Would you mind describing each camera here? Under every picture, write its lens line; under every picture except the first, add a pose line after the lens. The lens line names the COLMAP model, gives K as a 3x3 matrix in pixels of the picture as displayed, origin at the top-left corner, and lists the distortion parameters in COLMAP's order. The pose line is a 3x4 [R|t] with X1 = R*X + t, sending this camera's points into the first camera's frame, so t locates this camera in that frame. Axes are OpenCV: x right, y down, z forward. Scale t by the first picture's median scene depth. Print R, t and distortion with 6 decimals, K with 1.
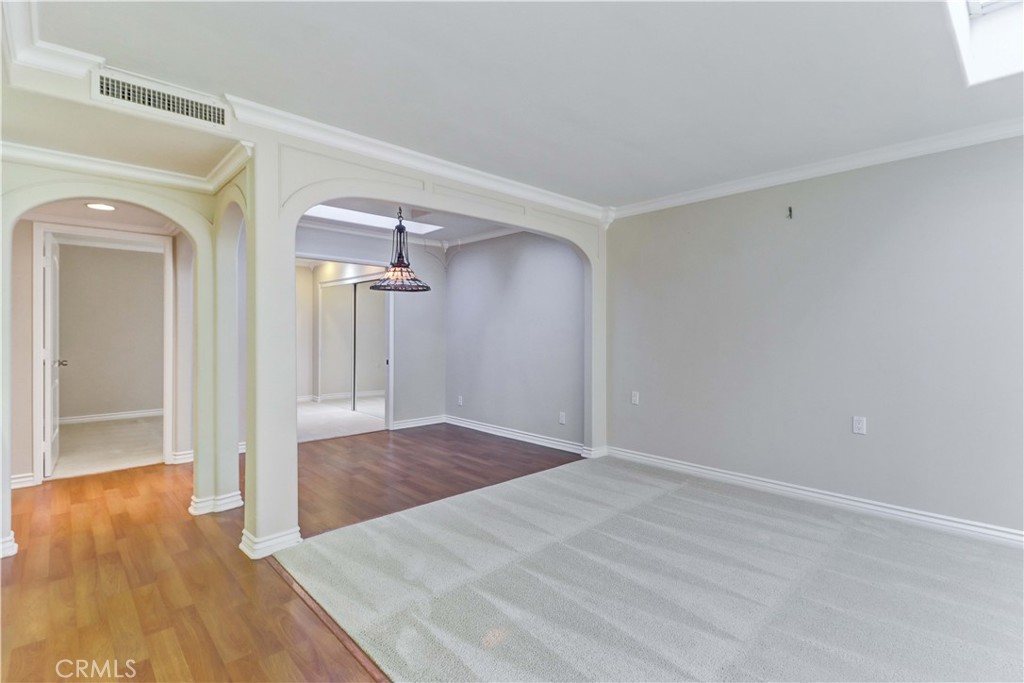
lens RADIAL K [[485.6, 0, 518.1], [0, 485.6, 333.3], [0, 0, 1]] dist [0.015465, -0.000248]
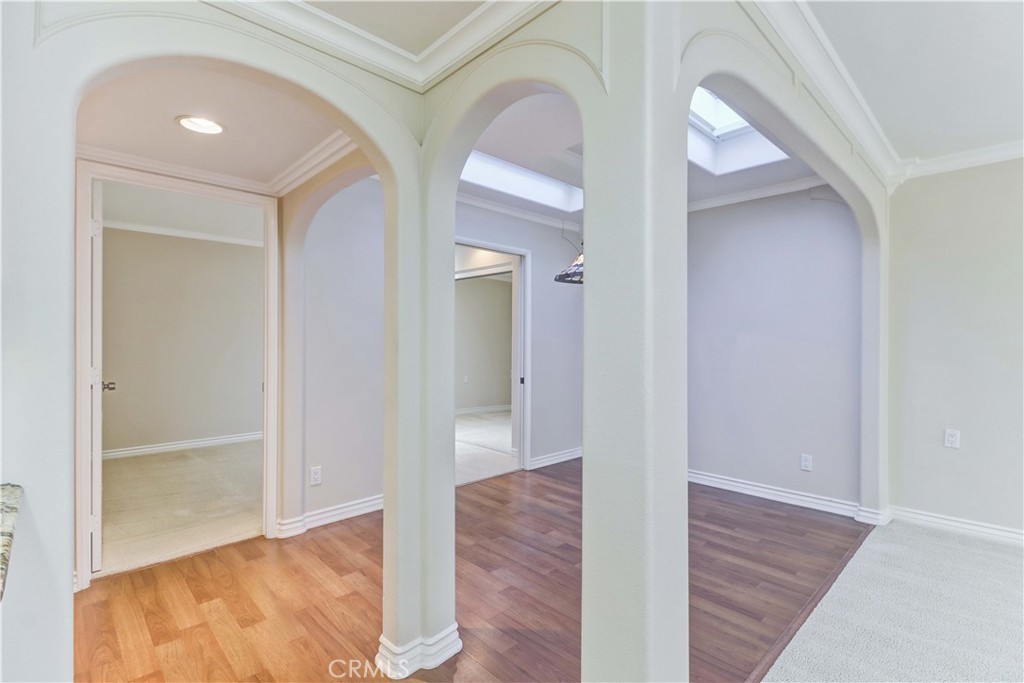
lens RADIAL K [[478.2, 0, 517.9], [0, 478.2, 343.2], [0, 0, 1]] dist [0.015905, -0.000802]
pose [[0.999865, 0.001797, 0.016341, -0.368913], [-0.001823, 0.999997, 0.001541, -0.000714], [-0.016338, -0.001571, 0.999865, 0.321832]]
